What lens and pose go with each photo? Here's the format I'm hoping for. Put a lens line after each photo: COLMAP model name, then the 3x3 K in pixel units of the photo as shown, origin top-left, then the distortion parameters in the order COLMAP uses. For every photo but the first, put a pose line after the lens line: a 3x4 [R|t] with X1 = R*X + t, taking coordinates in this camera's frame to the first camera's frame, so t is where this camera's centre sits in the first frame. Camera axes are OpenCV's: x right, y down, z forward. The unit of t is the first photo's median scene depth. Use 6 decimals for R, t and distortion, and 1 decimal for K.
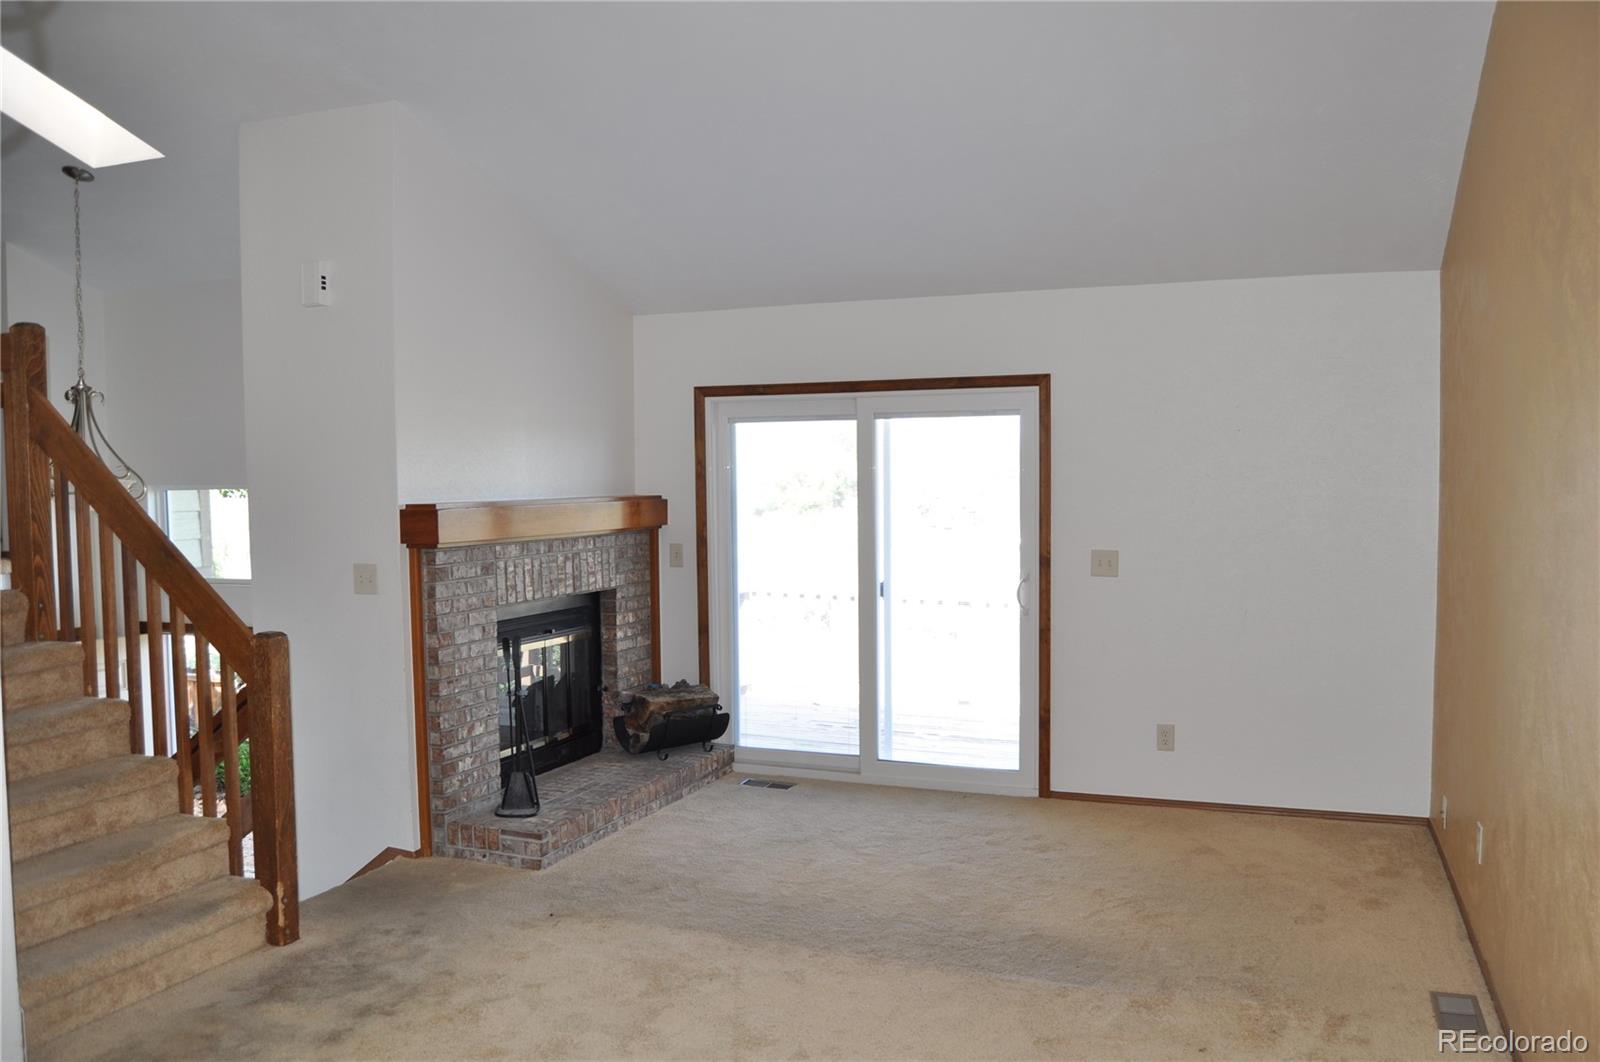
lens RADIAL K [[1266.5, 0, 813.0], [0, 1266.5, 545.8], [0, 0, 1]] dist [-0.089825, 0.032576]
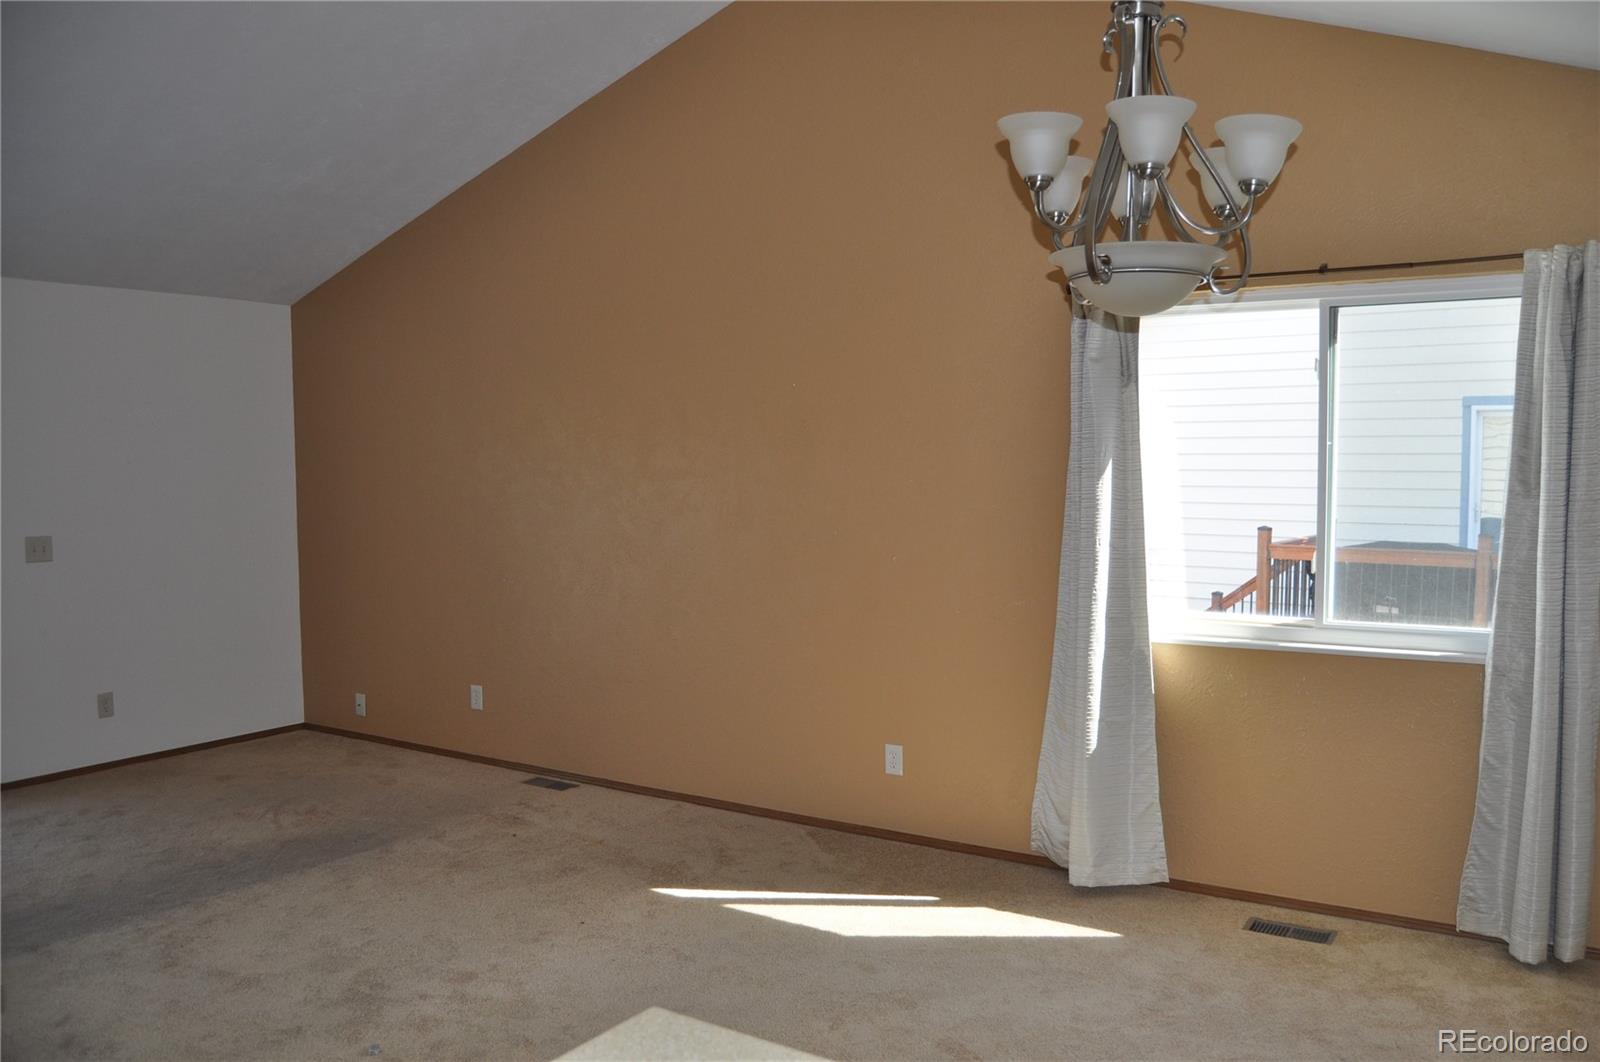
lens RADIAL K [[1266.5, 0, 813.0], [0, 1266.5, 545.8], [0, 0, 1]] dist [-0.089825, 0.032576]
pose [[0.203140, -0.061649, 0.977207, -0.820005], [0.060524, 0.996898, 0.050310, -0.001050], [-0.977277, 0.048925, 0.206241, 0.232611]]
